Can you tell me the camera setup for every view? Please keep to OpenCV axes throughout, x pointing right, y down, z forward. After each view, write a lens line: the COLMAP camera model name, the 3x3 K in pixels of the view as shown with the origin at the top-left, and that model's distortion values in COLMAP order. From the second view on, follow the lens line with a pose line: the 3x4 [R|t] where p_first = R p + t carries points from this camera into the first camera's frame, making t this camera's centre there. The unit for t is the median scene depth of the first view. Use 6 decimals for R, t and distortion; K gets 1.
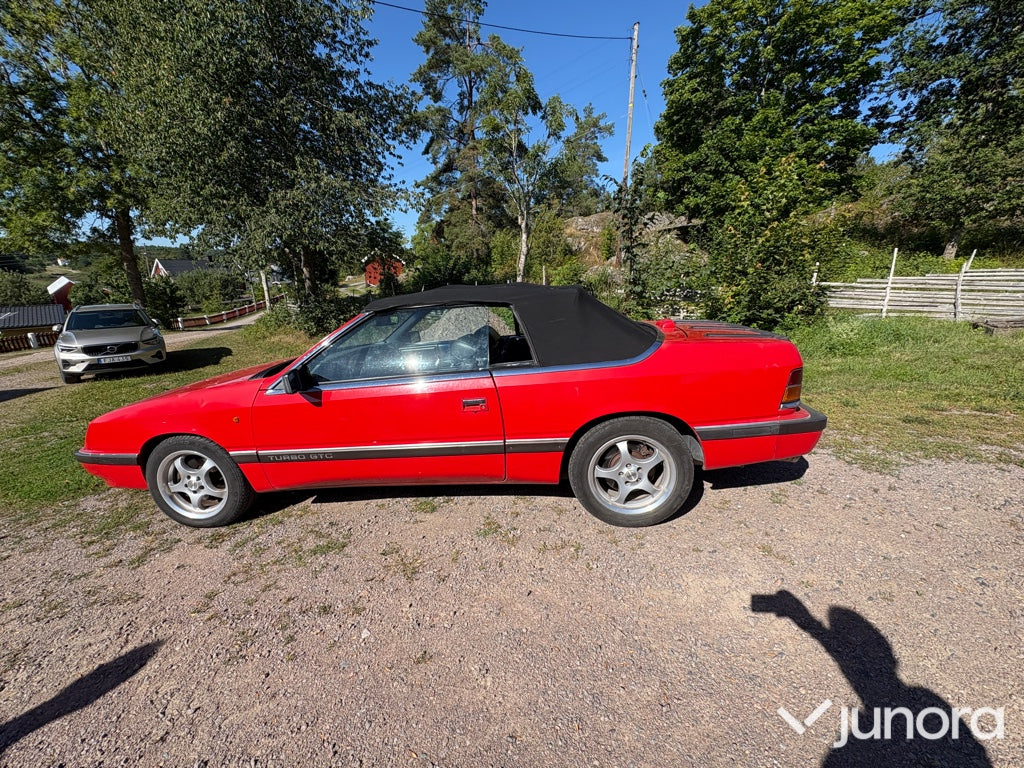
lens RADIAL K [[414.3, 0, 511.8], [0, 414.3, 385.6], [0, 0, 1]] dist [-0.000459, 0.000183]
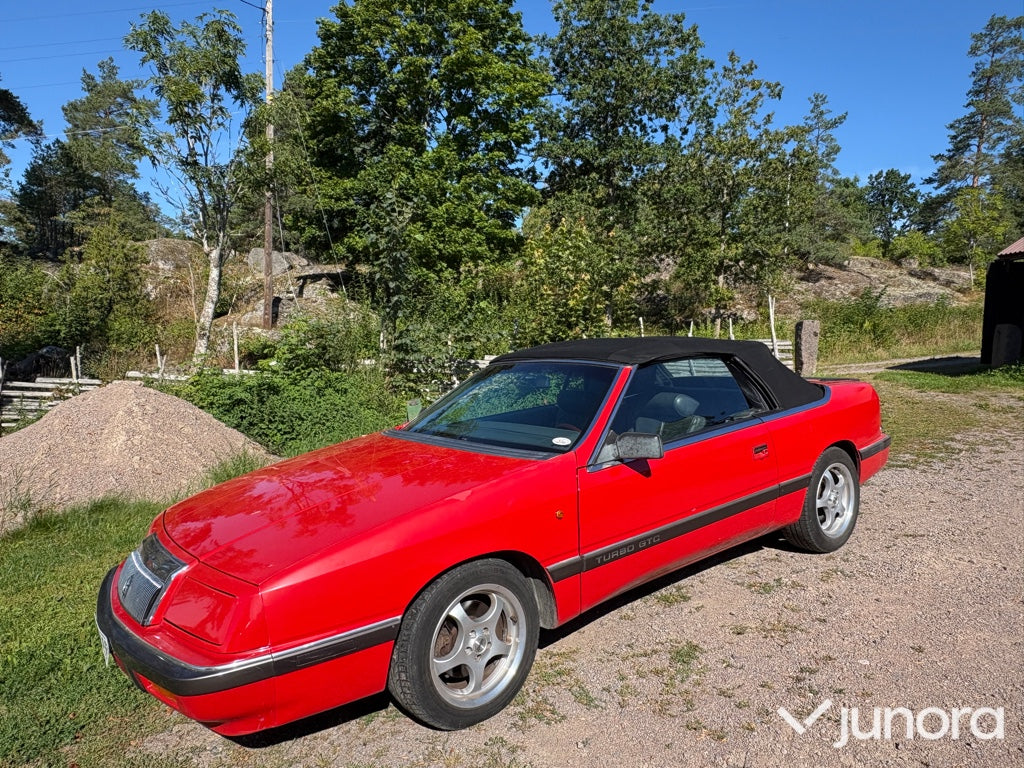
lens RADIAL K [[666.6, 0, 510.9], [0, 666.6, 377.6], [0, 0, 1]] dist [-0.010877, 0.012078]
pose [[0.728284, -0.019903, 0.684986, -0.238991], [0.158919, 0.977233, -0.140571, -0.020316], [-0.666593, 0.211233, 0.714867, 0.077539]]
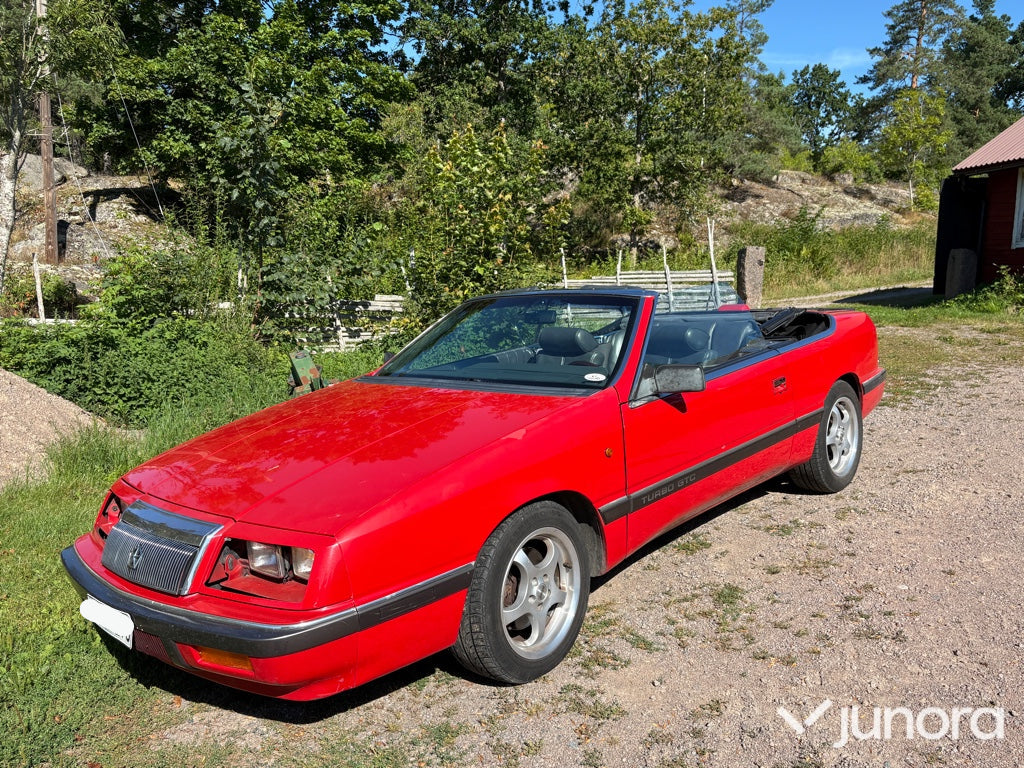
lens RADIAL K [[848.9, 0, 513.6], [0, 848.9, 368.0], [0, 0, 1]] dist [0.020831, 0.000907]
pose [[0.596569, -0.076651, 0.798893, -0.290324], [0.204134, 0.977183, -0.058679, -0.020538], [-0.776166, 0.198087, 0.598604, 0.091619]]
